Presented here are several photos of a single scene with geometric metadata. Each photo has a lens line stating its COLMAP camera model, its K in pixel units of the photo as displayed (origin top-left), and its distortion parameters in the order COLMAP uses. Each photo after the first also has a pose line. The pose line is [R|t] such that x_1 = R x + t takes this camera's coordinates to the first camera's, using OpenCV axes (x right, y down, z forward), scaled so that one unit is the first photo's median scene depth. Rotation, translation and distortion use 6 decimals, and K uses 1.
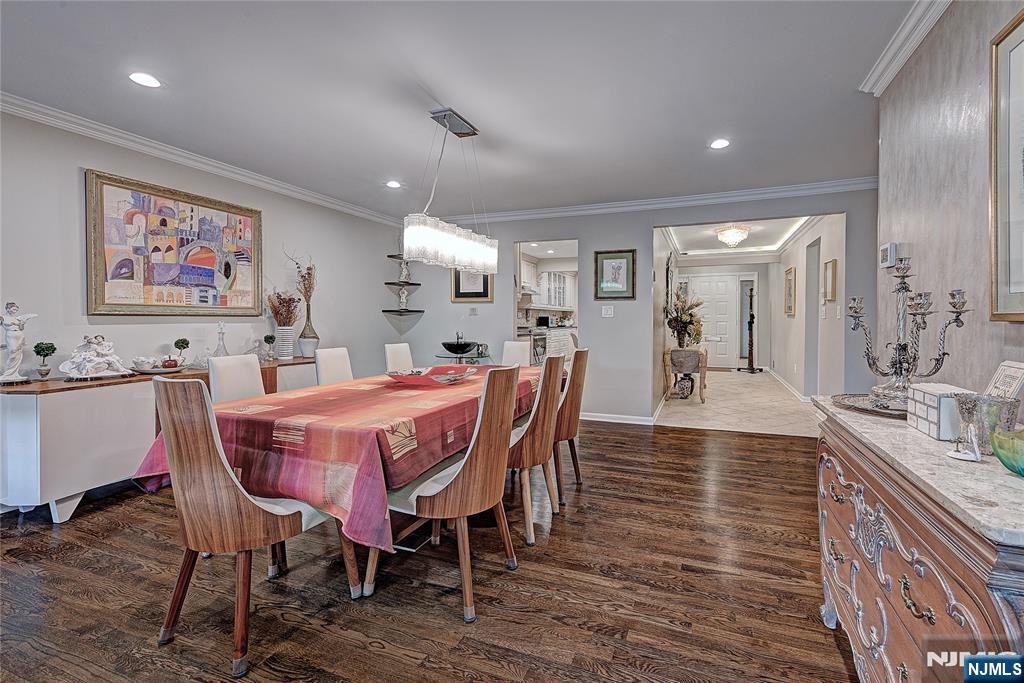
lens RADIAL K [[409.1, 0, 552.5], [0, 409.1, 326.5], [0, 0, 1]] dist [-0.000234, -0.000205]
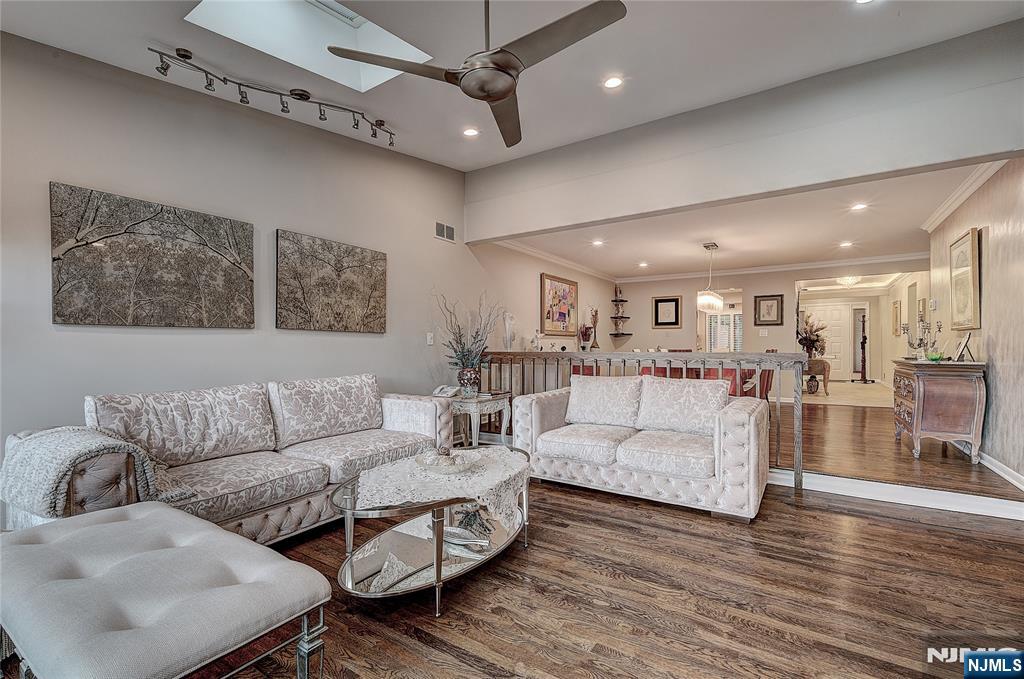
lens RADIAL K [[447.1, 0, 516.6], [0, 447.1, 349.4], [0, 0, 1]] dist [-0.000324, 0.000157]
pose [[0.979000, -0.001643, -0.203854, -0.469239], [-0.001683, 0.999868, -0.016139, 0.059945], [0.203853, 0.016143, 0.978868, -0.946632]]
